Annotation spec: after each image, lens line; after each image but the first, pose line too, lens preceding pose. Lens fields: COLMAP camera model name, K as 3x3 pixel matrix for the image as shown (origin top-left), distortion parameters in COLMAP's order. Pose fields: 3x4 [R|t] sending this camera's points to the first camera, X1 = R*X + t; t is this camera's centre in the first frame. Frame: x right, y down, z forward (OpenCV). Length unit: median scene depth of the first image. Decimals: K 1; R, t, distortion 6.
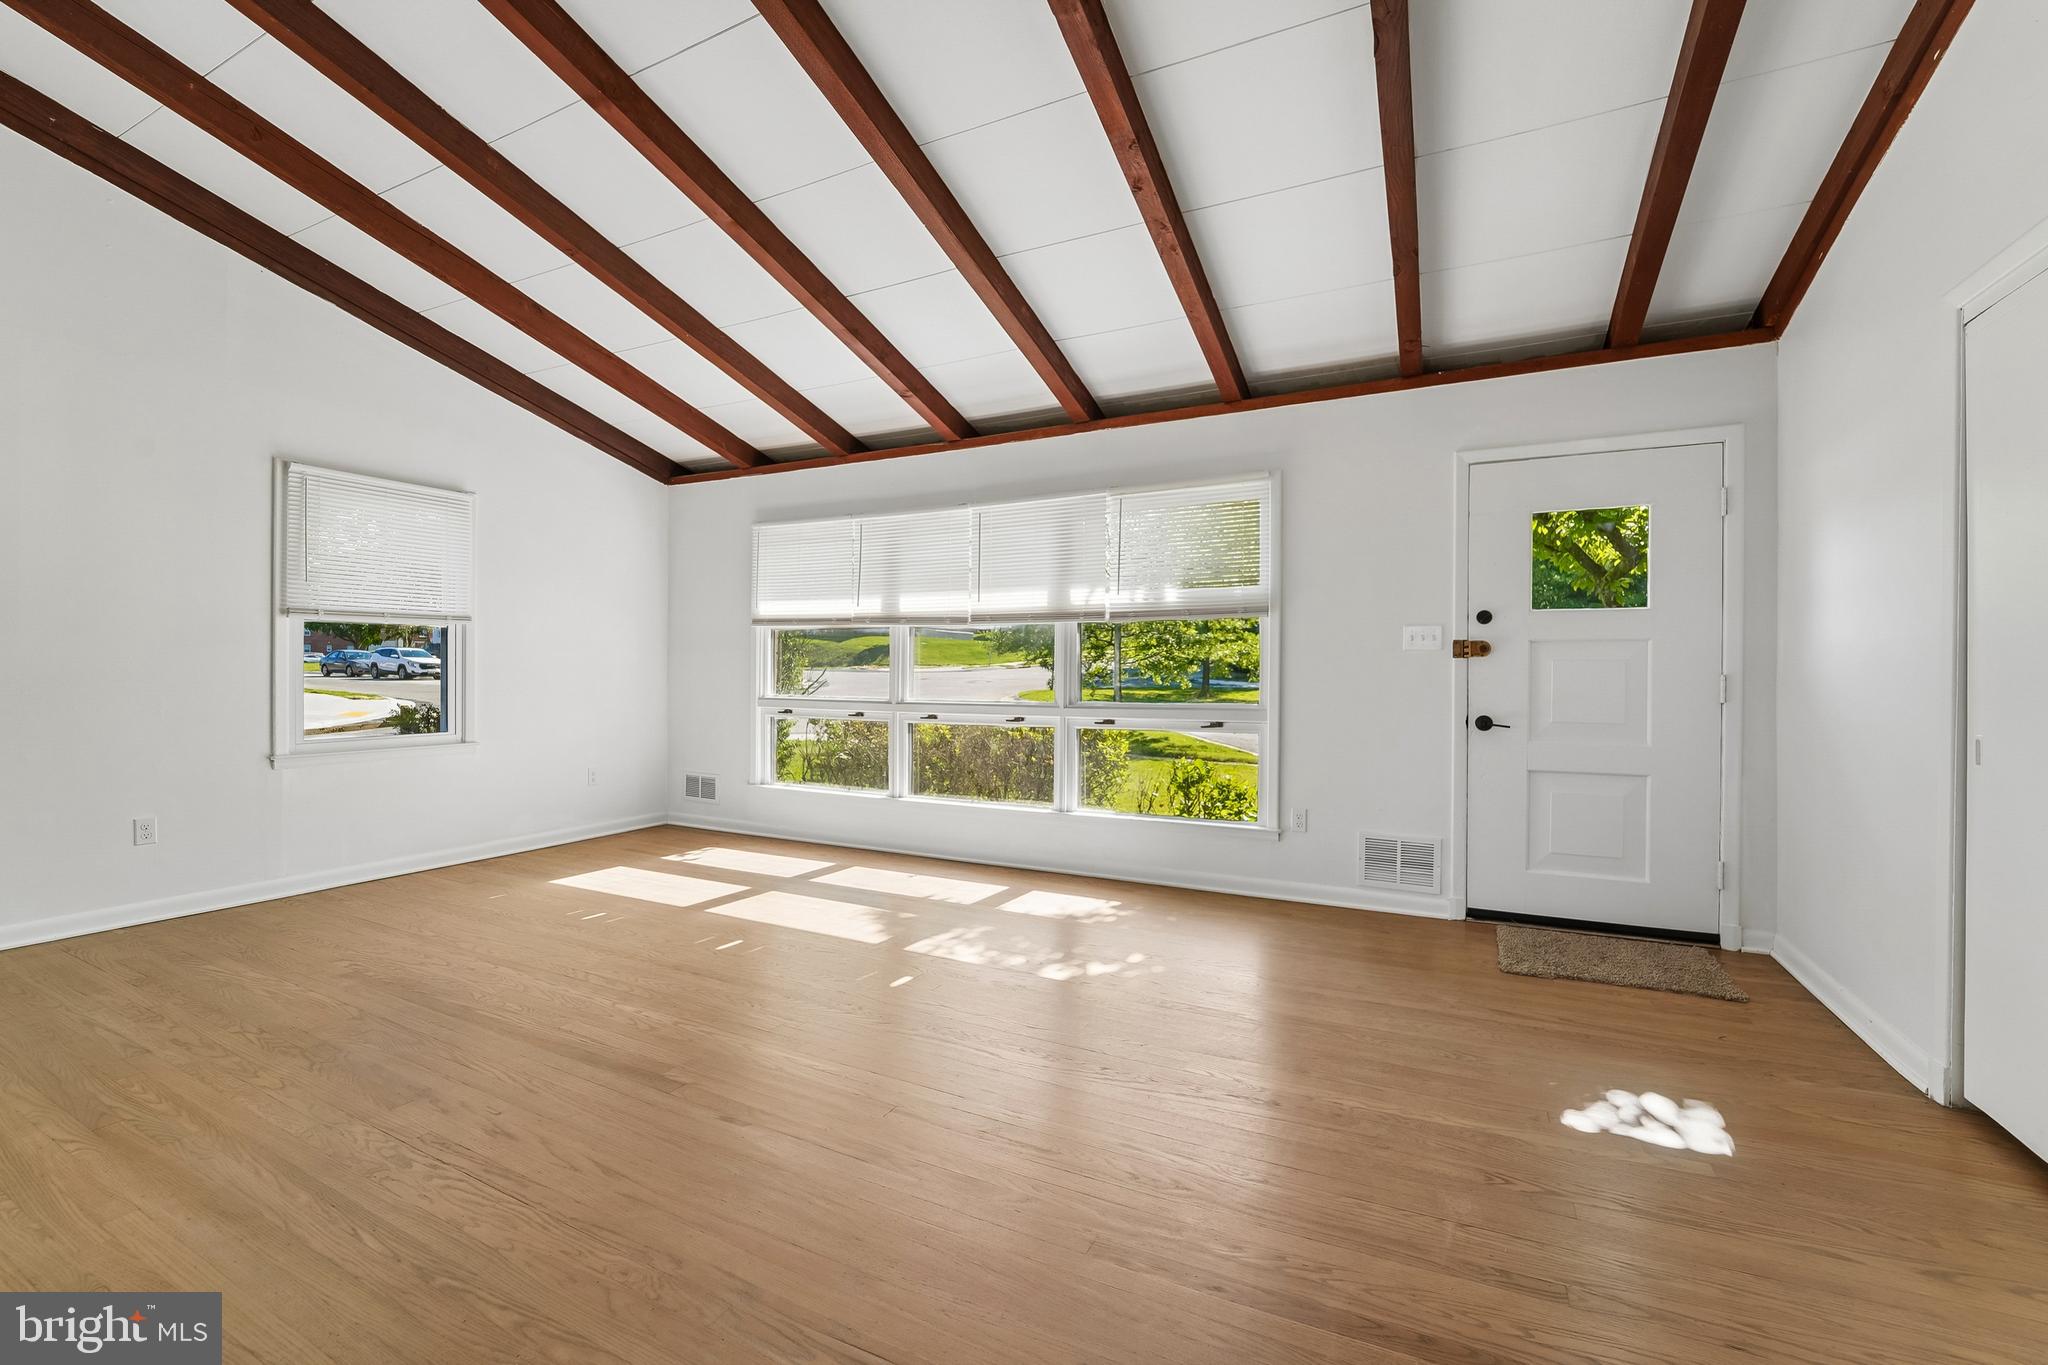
lens RADIAL K [[848.7, 0, 1035.9], [0, 848.7, 680.5], [0, 0, 1]] dist [-0.023481, 0.000821]
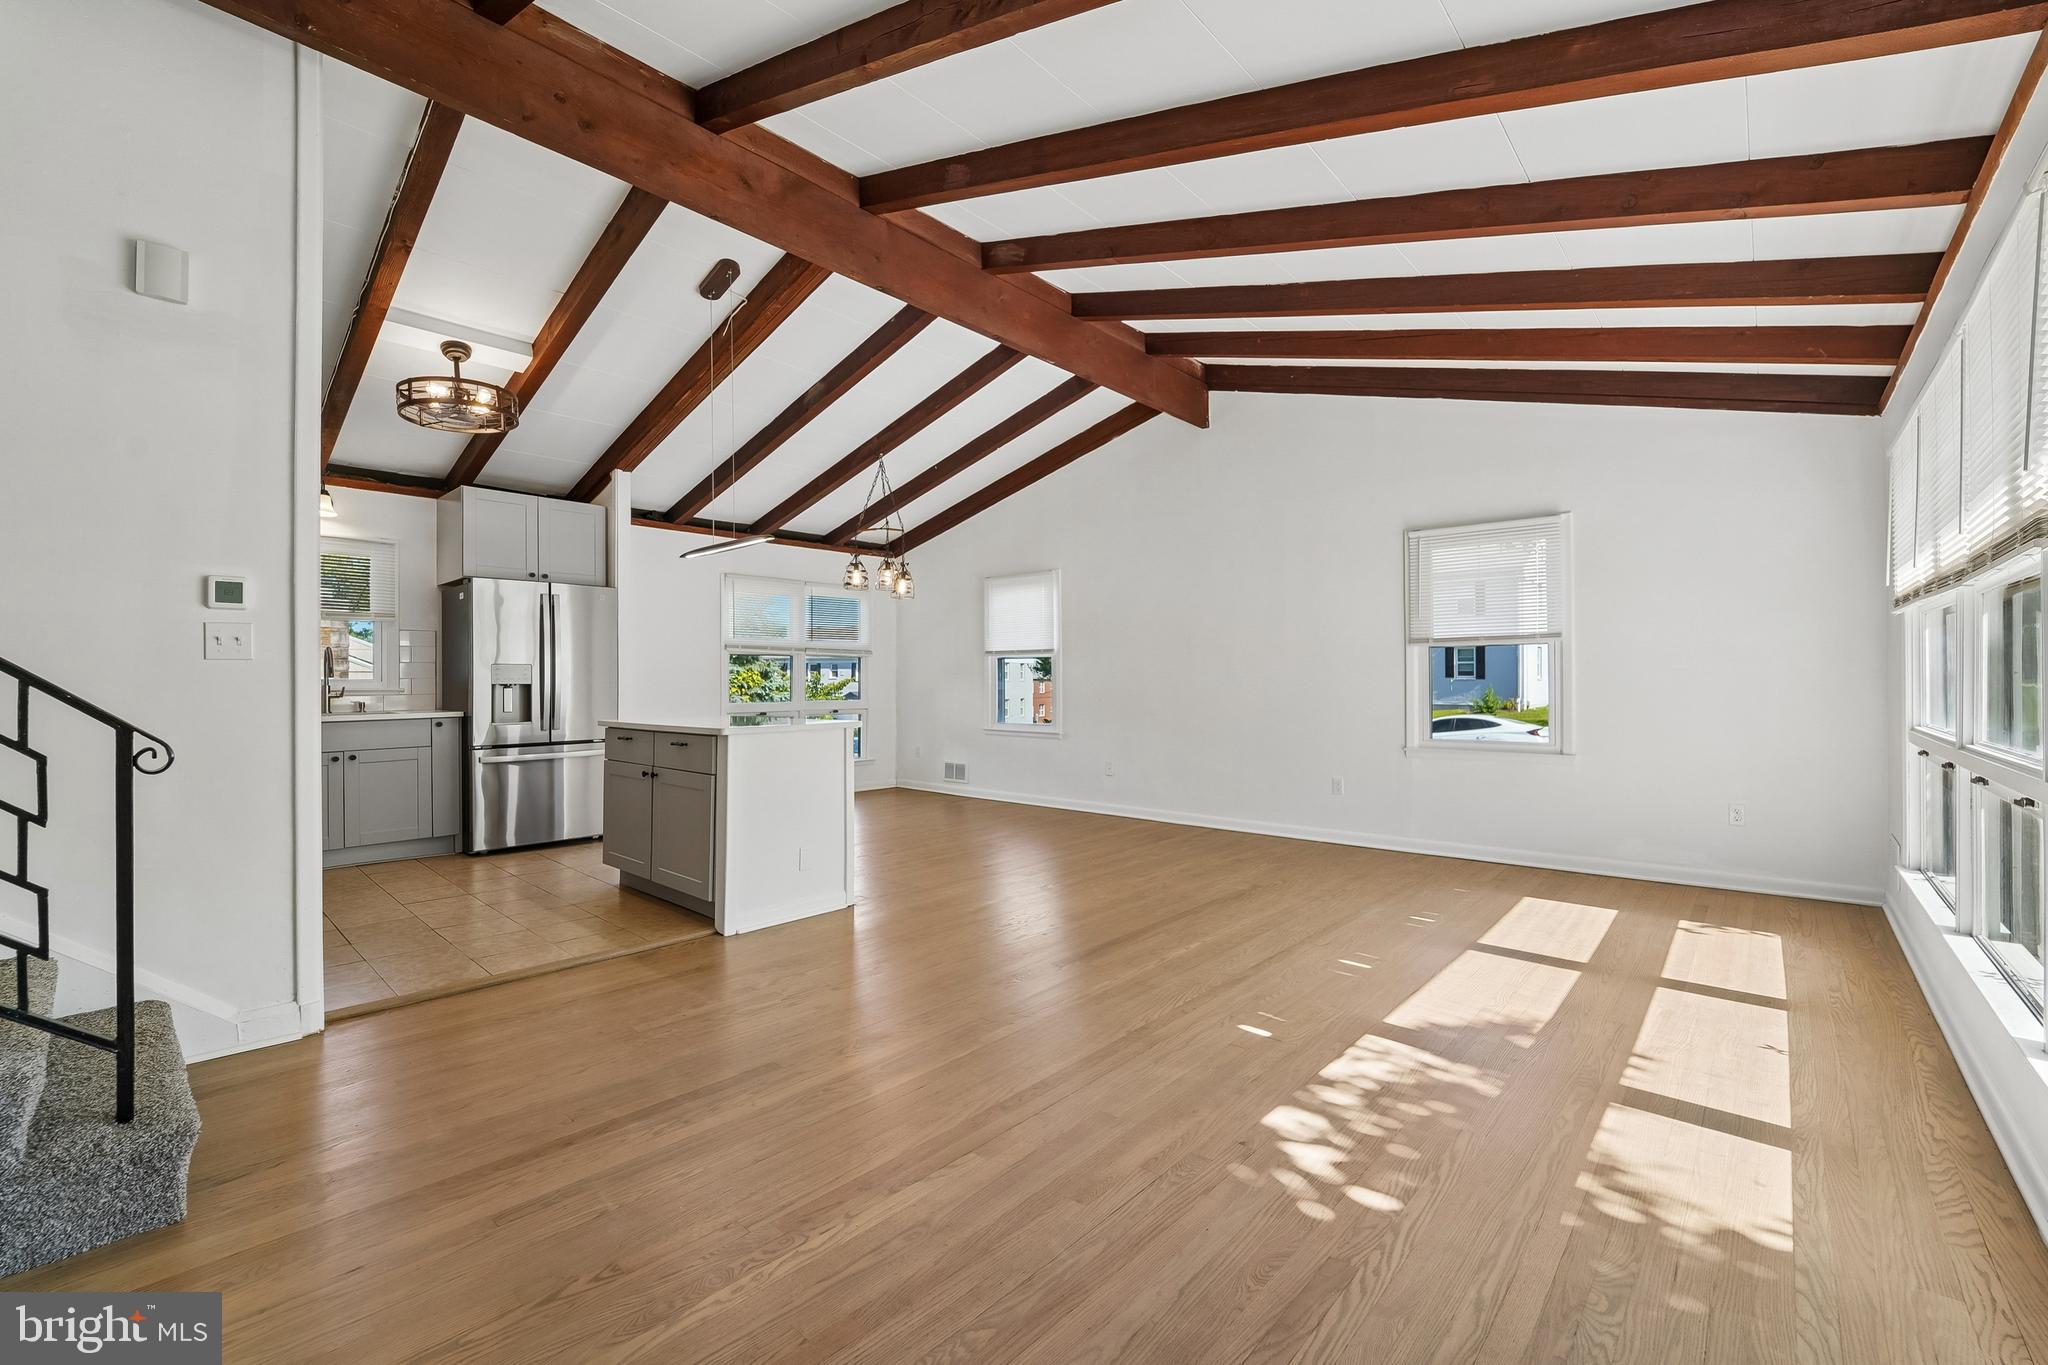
lens RADIAL K [[859.4, 0, 1022.3], [0, 859.4, 672.8], [0, 0, 1]] dist [-0.043867, 0.029763]
pose [[-0.275745, -0.012513, -0.961149, 0.630054], [-0.005107, 0.999920, -0.011552, -0.010849], [0.961217, 0.001723, -0.275787, 0.810763]]
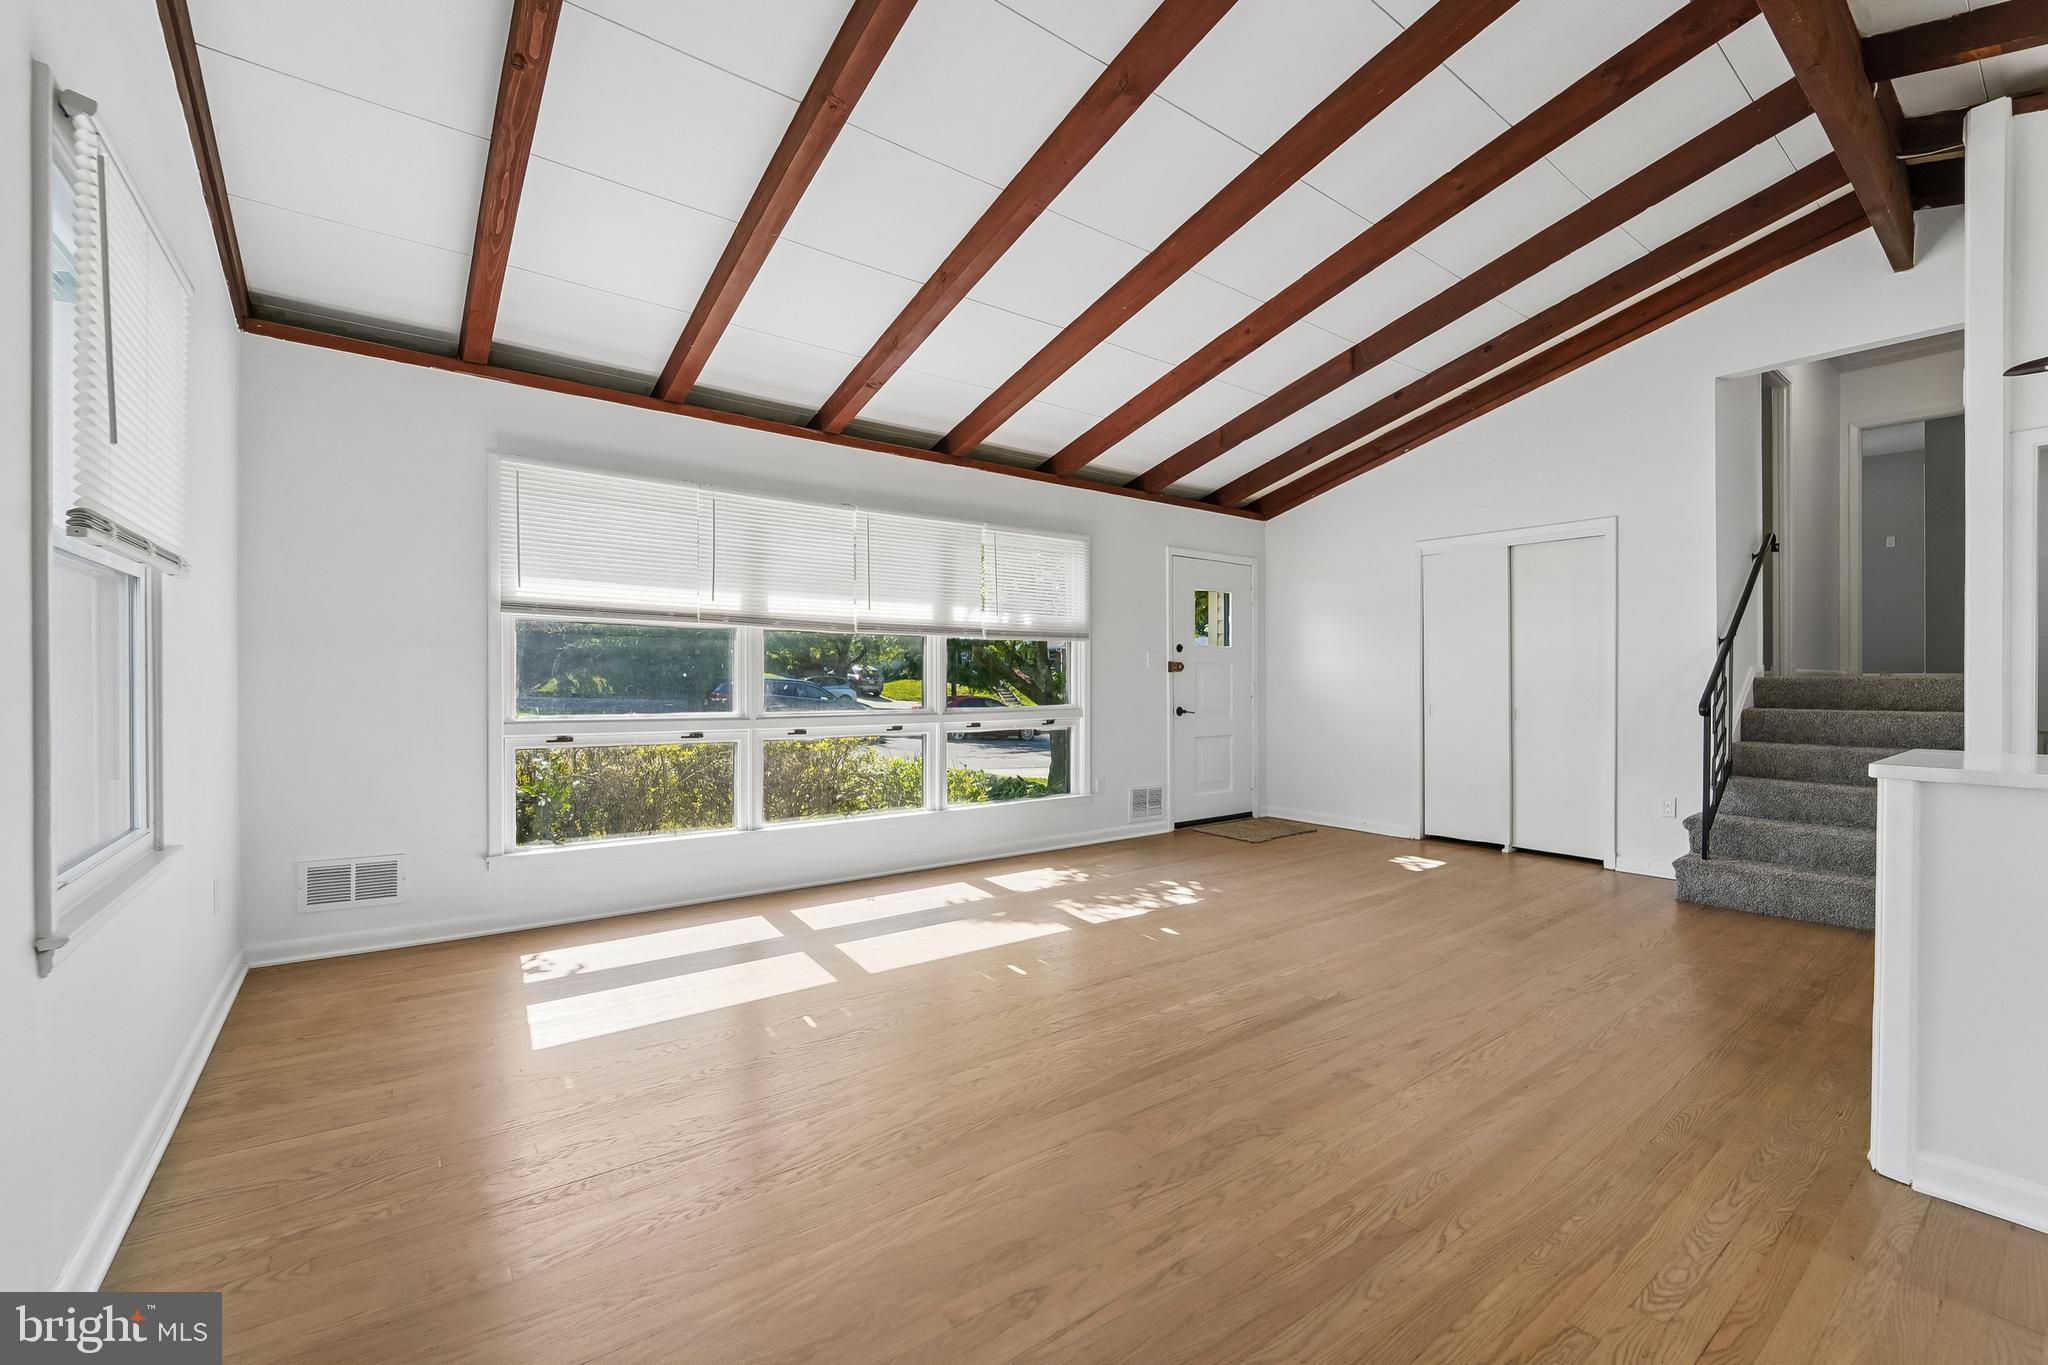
lens RADIAL K [[848.7, 0, 1035.9], [0, 848.7, 680.5], [0, 0, 1]] dist [-0.023481, 0.000821]
pose [[0.435343, -0.002763, 0.900260, -1.093246], [0.008433, 0.999964, -0.001009, -0.011094], [-0.900225, 0.008031, 0.435351, 0.508686]]
